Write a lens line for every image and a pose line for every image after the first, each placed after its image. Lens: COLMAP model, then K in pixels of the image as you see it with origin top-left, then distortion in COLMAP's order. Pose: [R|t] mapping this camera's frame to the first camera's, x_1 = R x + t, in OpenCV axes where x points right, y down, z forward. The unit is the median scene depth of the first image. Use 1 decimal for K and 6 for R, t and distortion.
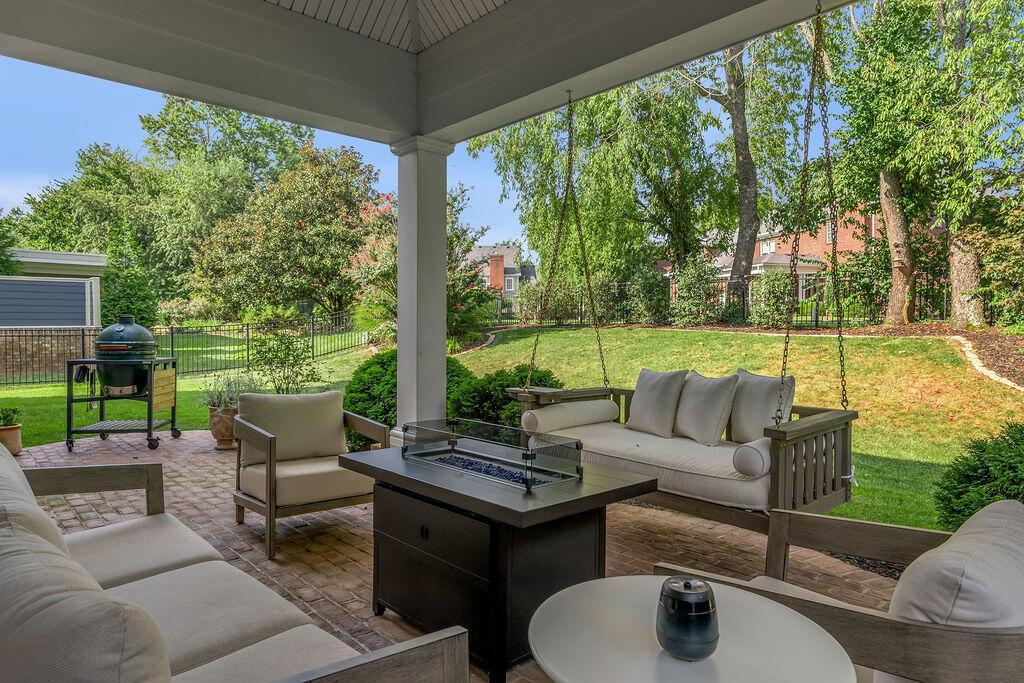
lens RADIAL K [[617.3, 0, 511.9], [0, 617.3, 340.9], [0, 0, 1]] dist [0.000059, 0.000067]
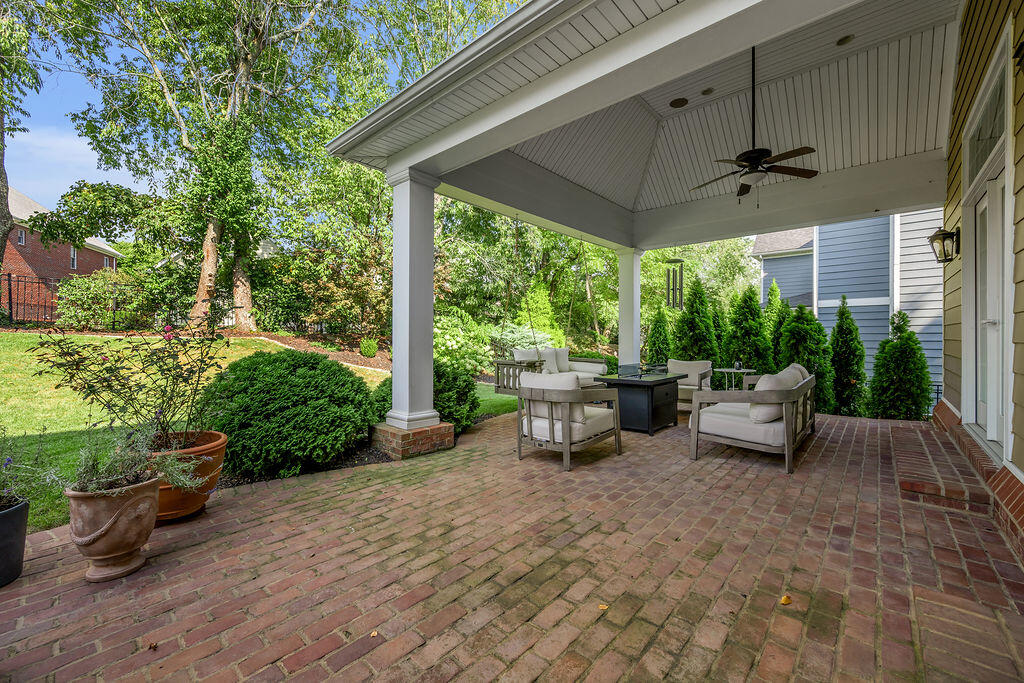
lens RADIAL K [[420.6, 0, 511.4], [0, 420.6, 340.2], [0, 0, 1]] dist [-0.007550, -0.000117]
pose [[-0.107236, -0.004843, 0.994222, -0.666918], [0.011512, 0.999915, 0.006113, 0.001418], [-0.994167, 0.012101, -0.107171, 0.606925]]
